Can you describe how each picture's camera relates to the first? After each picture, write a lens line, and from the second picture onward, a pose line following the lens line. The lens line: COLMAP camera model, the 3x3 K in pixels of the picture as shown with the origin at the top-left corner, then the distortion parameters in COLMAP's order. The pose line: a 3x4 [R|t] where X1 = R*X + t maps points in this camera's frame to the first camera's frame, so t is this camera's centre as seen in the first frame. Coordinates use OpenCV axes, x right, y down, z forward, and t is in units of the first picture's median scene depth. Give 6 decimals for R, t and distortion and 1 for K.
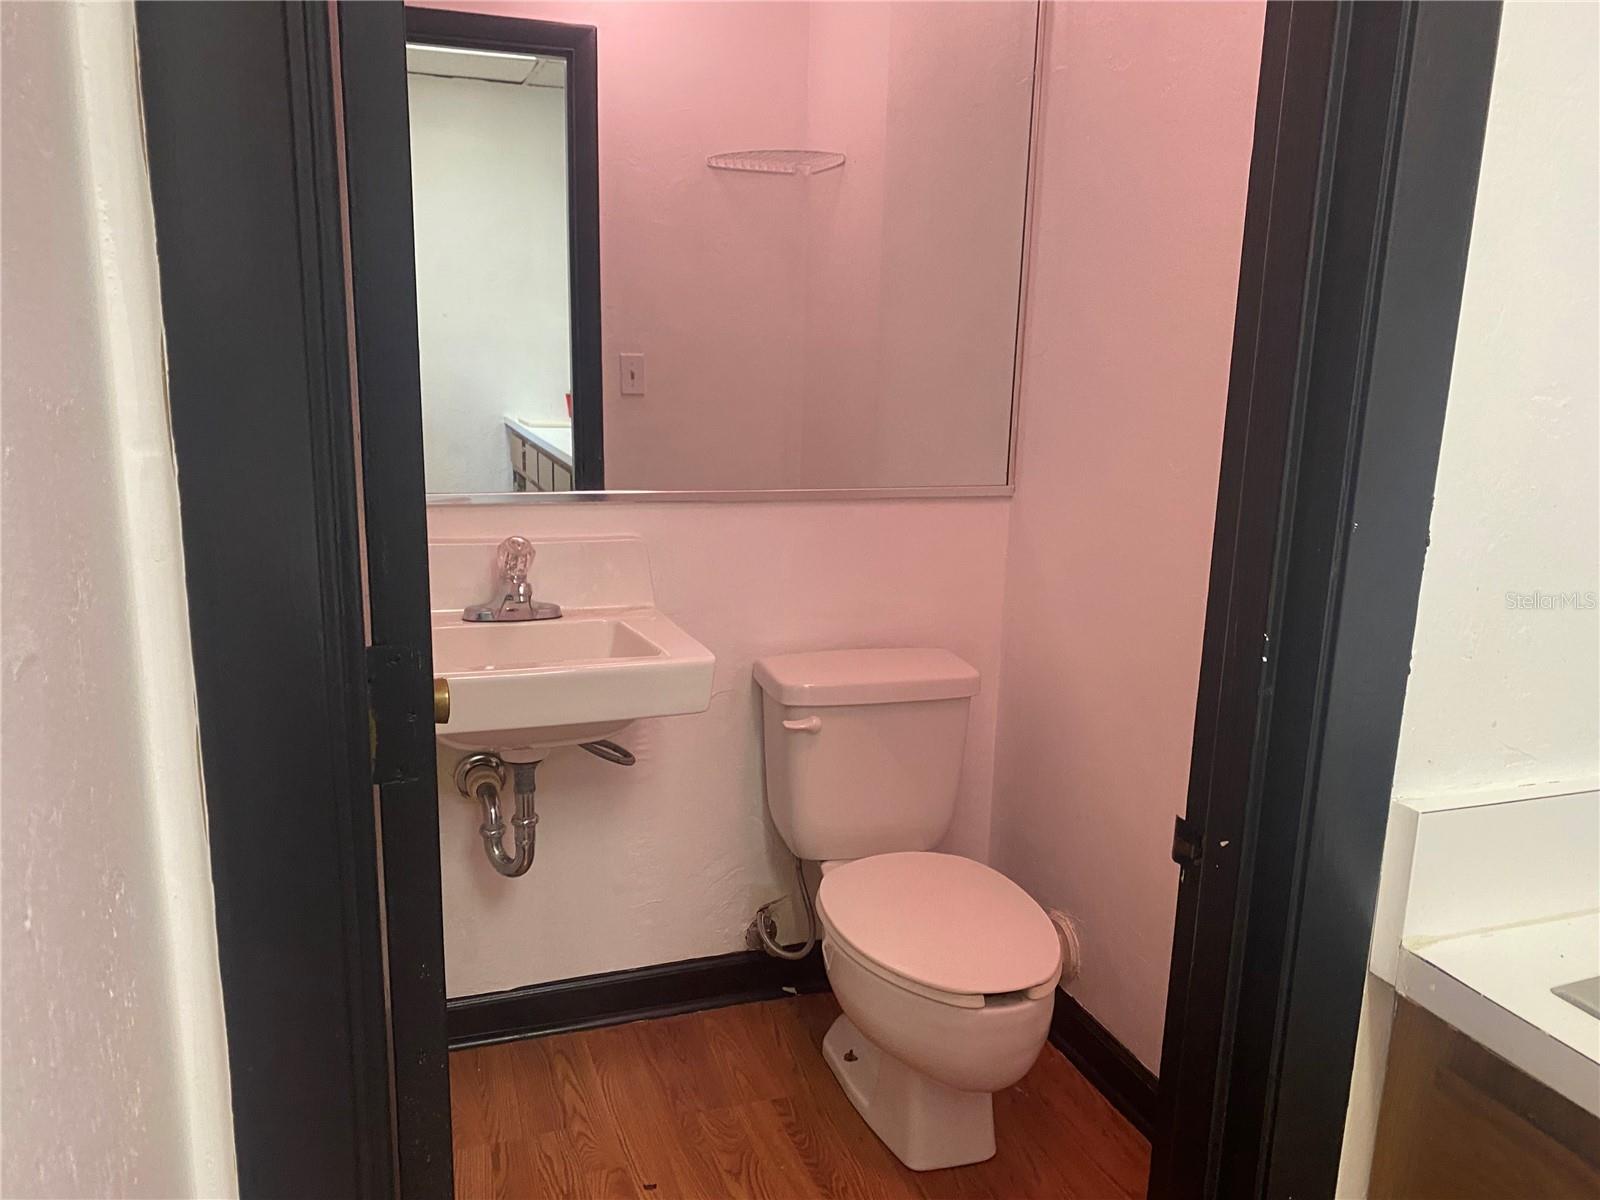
lens RADIAL K [[1231.6, 0, 800.3], [0, 1231.6, 601.4], [0, 0, 1]] dist [0.021726, -0.007624]
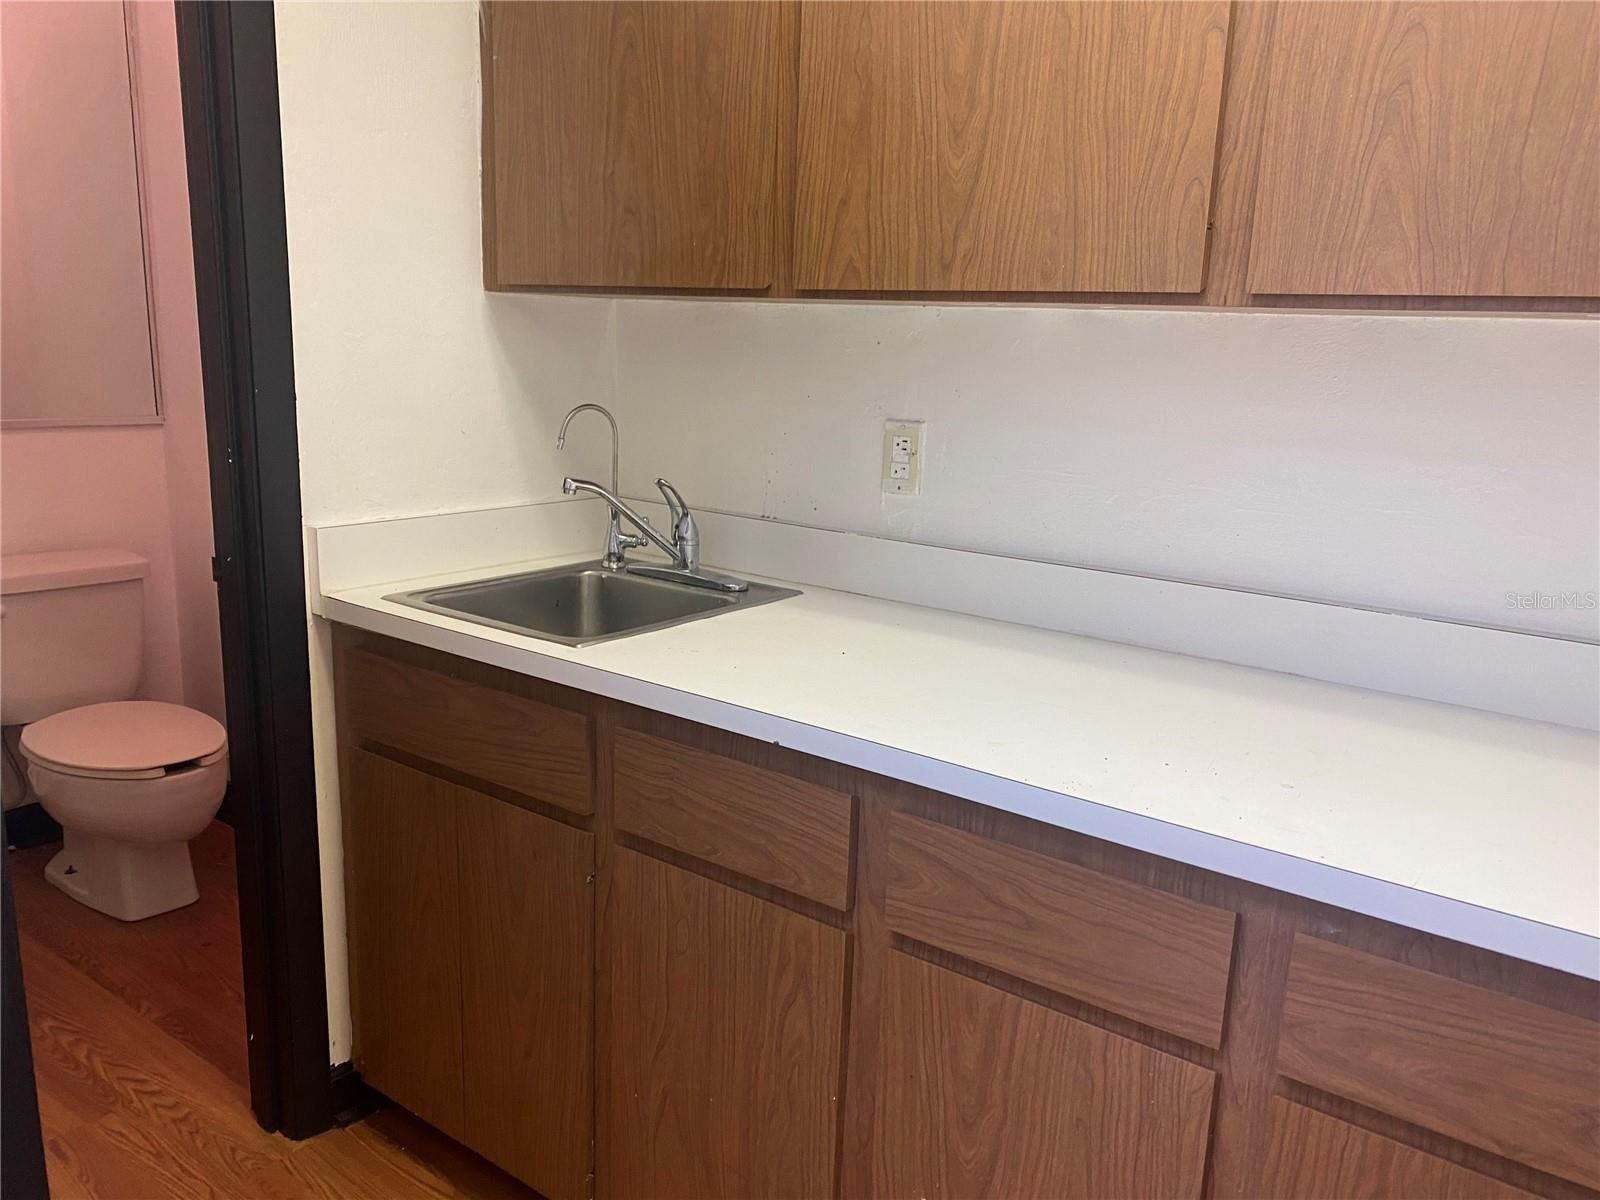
lens RADIAL K [[1231.6, 0, 795.5], [0, 1231.6, 603.8], [0, 0, 1]] dist [0.021726, -0.007624]
pose [[0.834578, -0.120517, 0.537545, 0.011599], [0.102475, 0.992709, 0.063465, 0.105900], [-0.541275, 0.002118, 0.840843, -0.527876]]
